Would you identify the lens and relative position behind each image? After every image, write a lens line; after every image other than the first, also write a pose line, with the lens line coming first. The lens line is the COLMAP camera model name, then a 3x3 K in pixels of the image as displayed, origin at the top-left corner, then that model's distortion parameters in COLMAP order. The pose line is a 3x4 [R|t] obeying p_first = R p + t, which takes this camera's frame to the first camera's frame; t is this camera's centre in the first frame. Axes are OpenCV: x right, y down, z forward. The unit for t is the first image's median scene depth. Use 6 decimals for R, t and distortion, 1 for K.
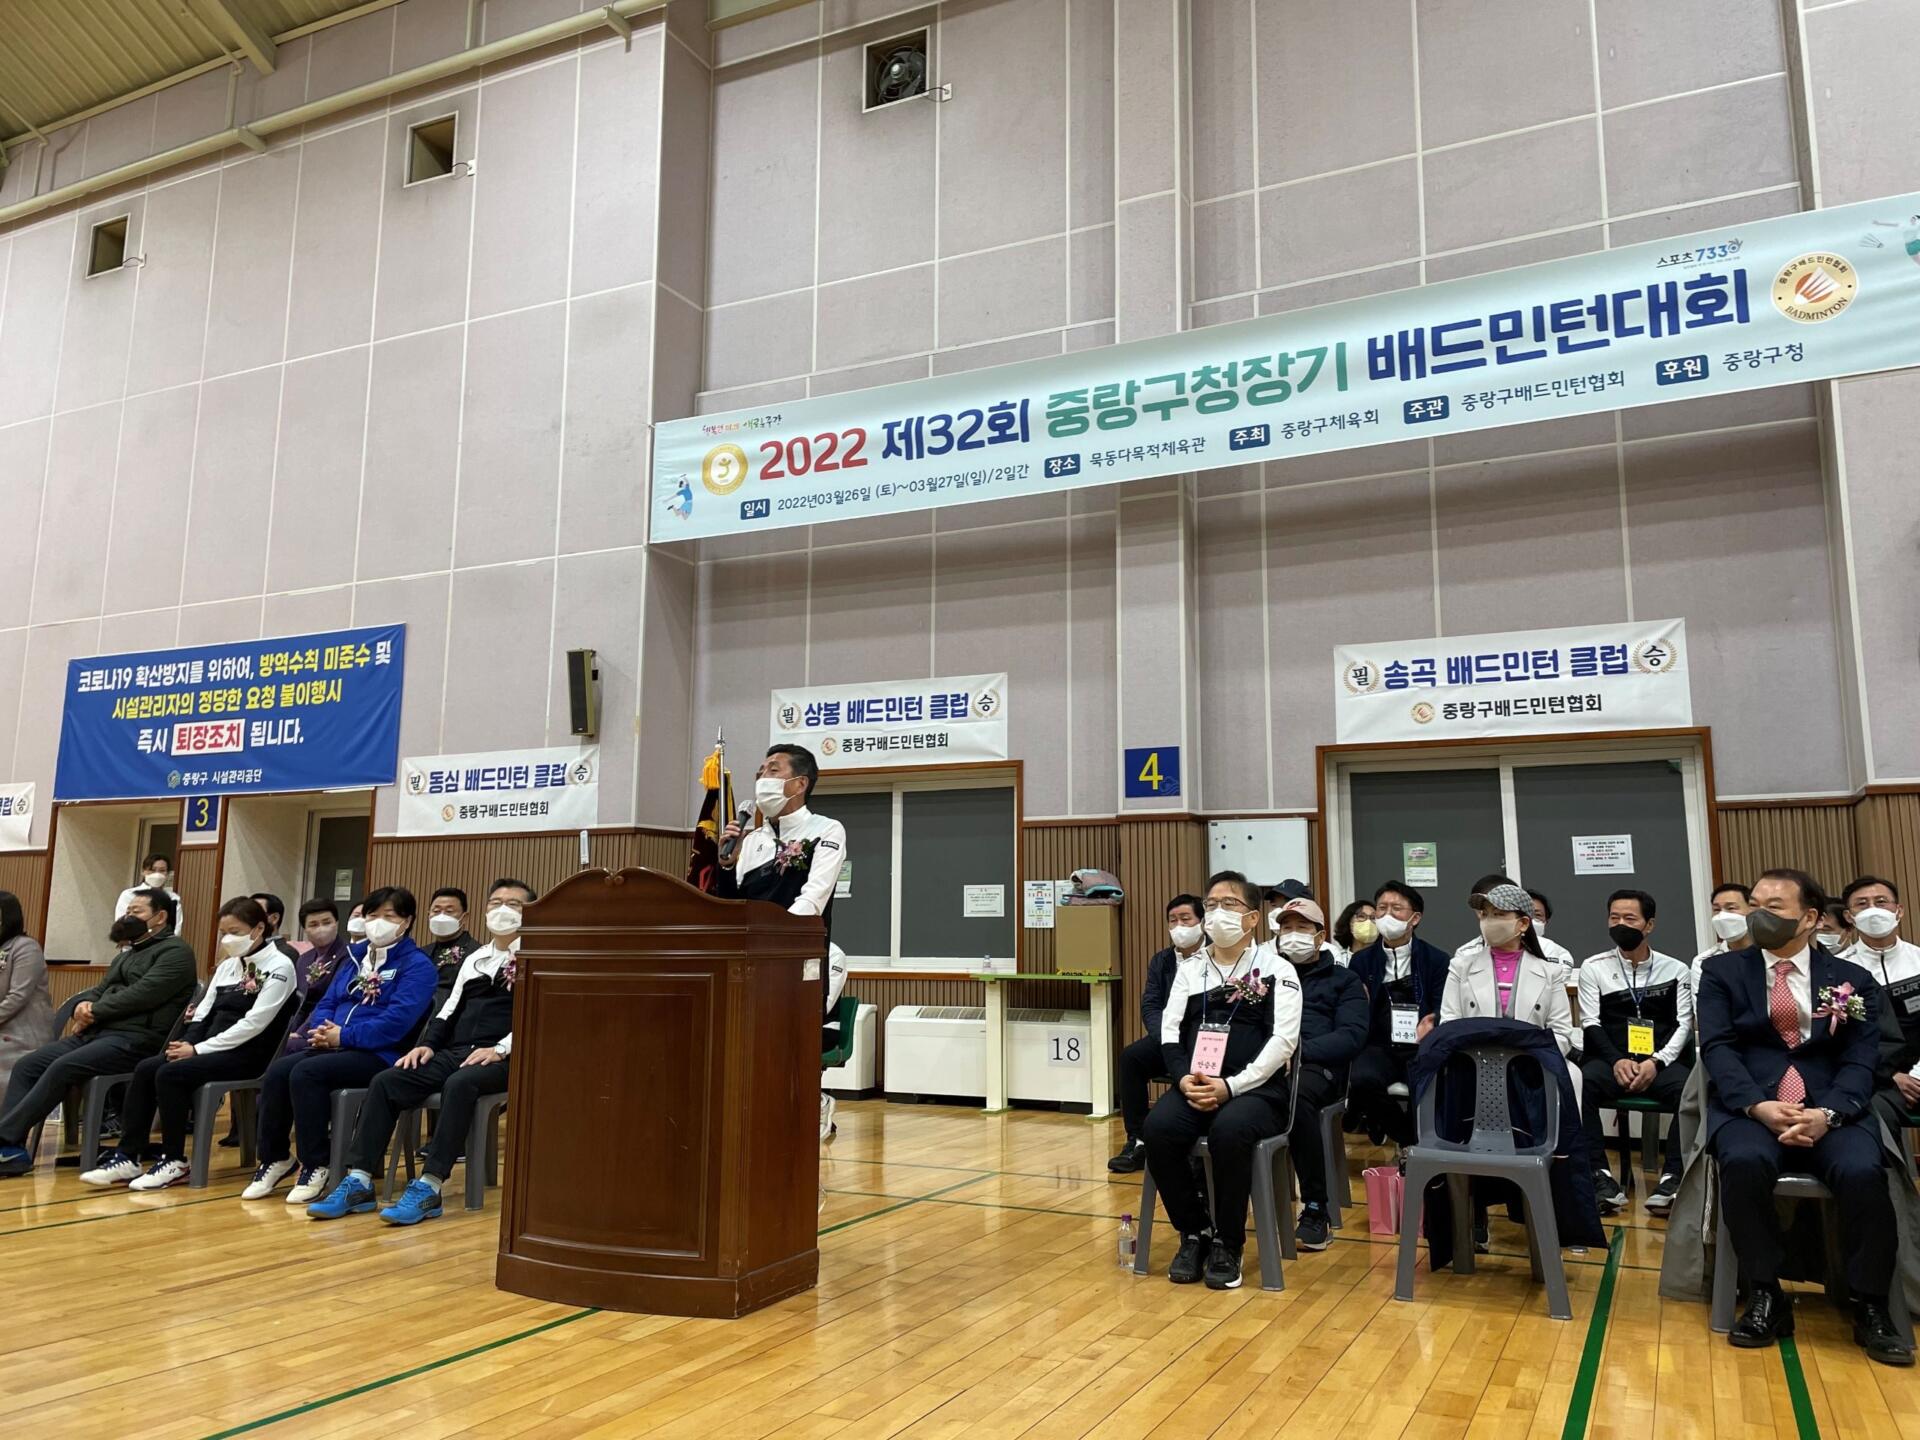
lens RADIAL K [[1448.8, 0, 968.3], [0, 1448.8, 708.6], [0, 0, 1]] dist [0.079113, -0.107176]
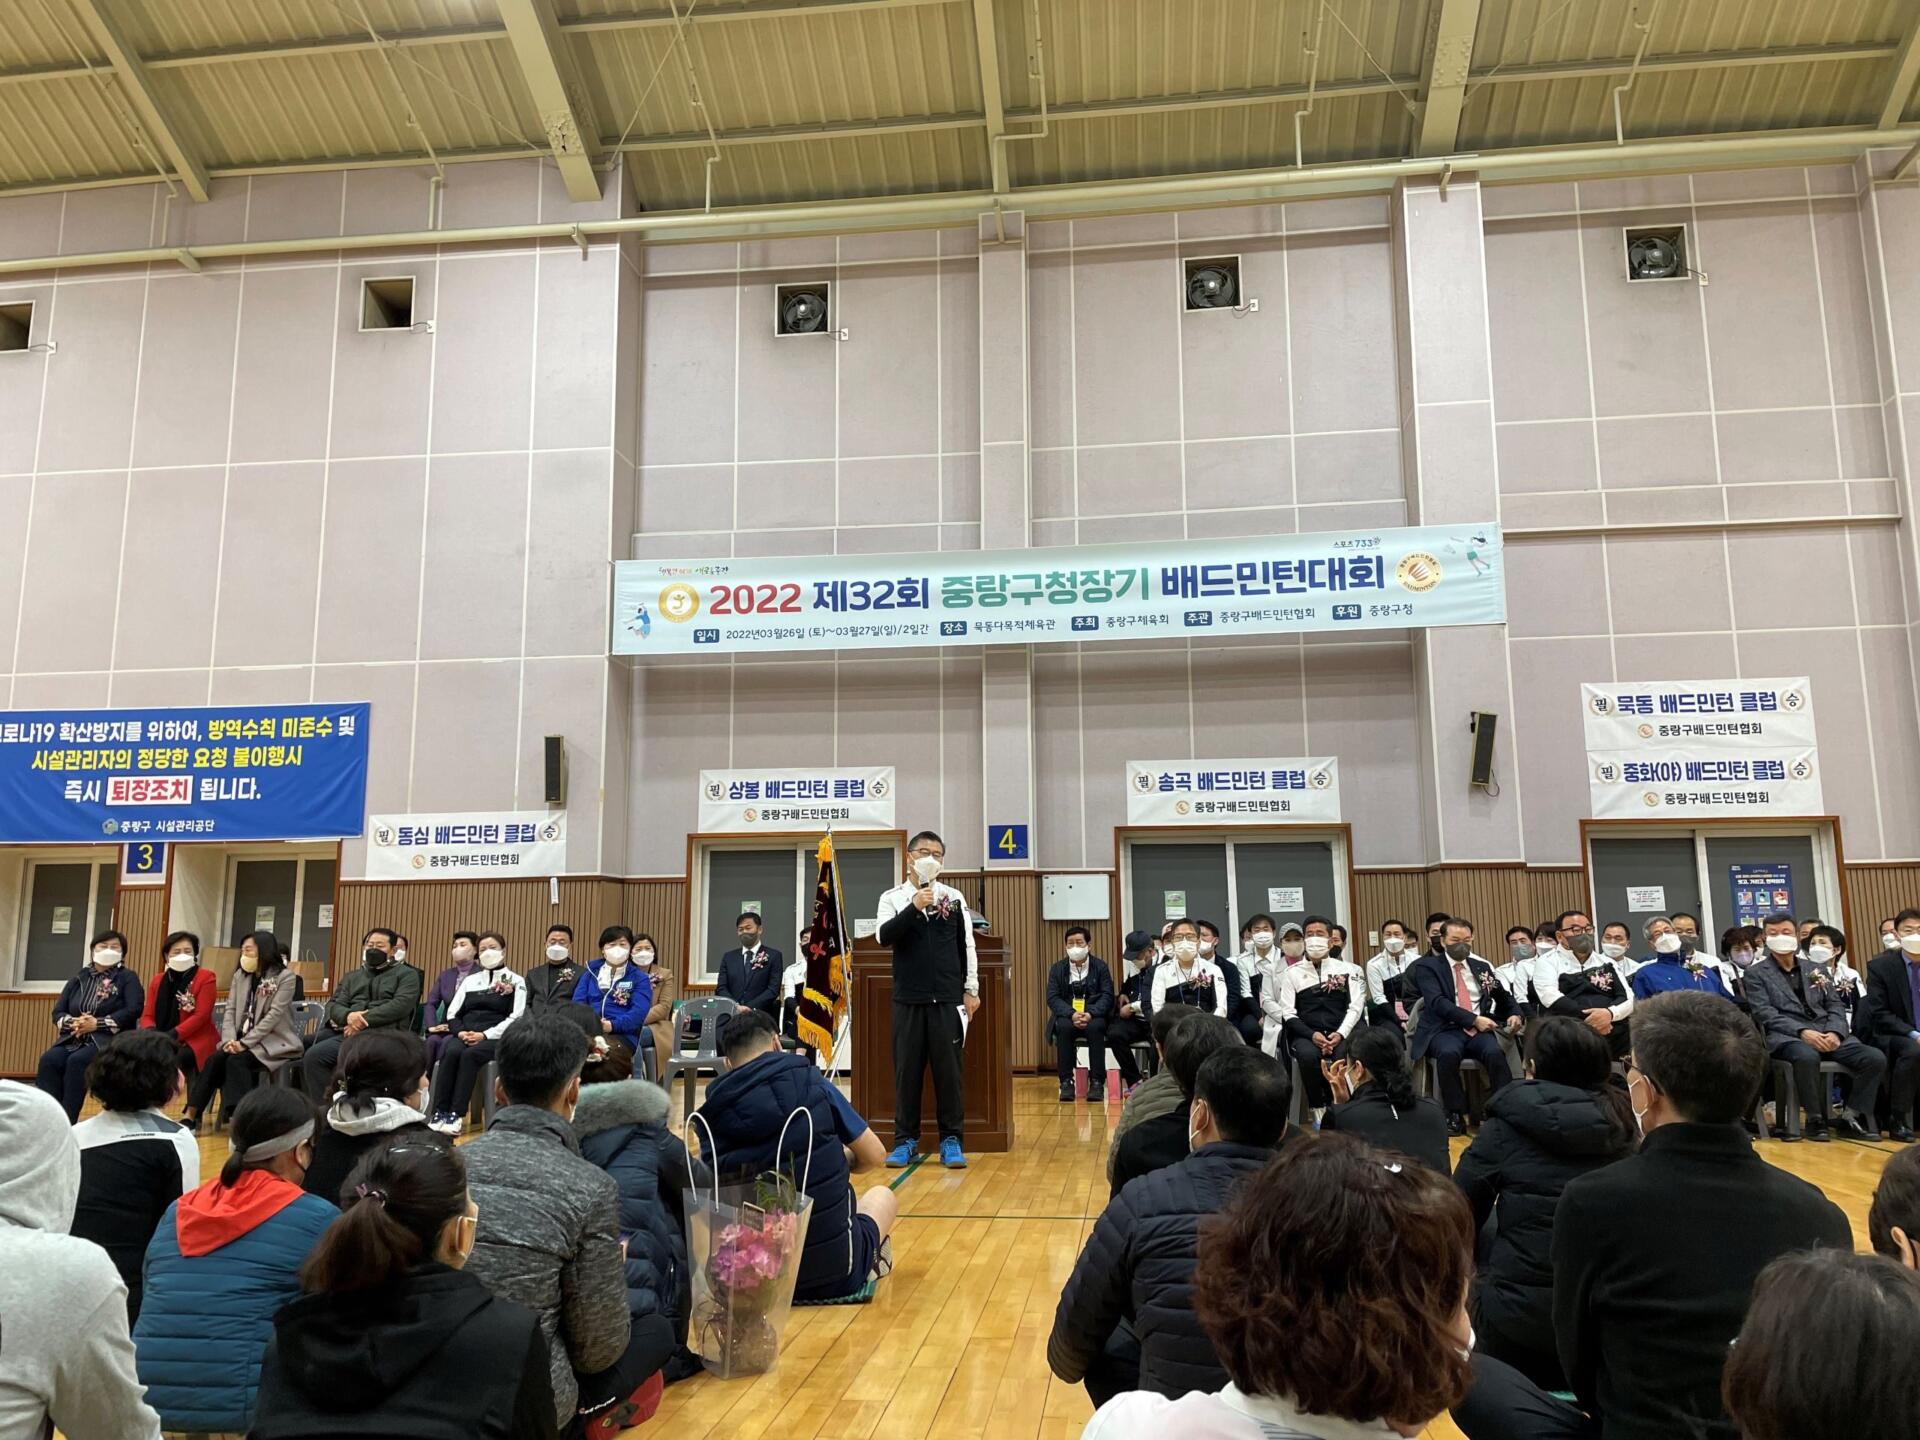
lens RADIAL K [[1448.8, 0, 953.0], [0, 1448.8, 710.7], [0, 0, 1]] dist [0.079113, -0.107176]
pose [[0.947740, 0.039783, 0.316555, -0.347699], [-0.036654, 0.999203, -0.015836, -0.055876], [-0.316932, 0.003405, 0.948442, -0.328312]]
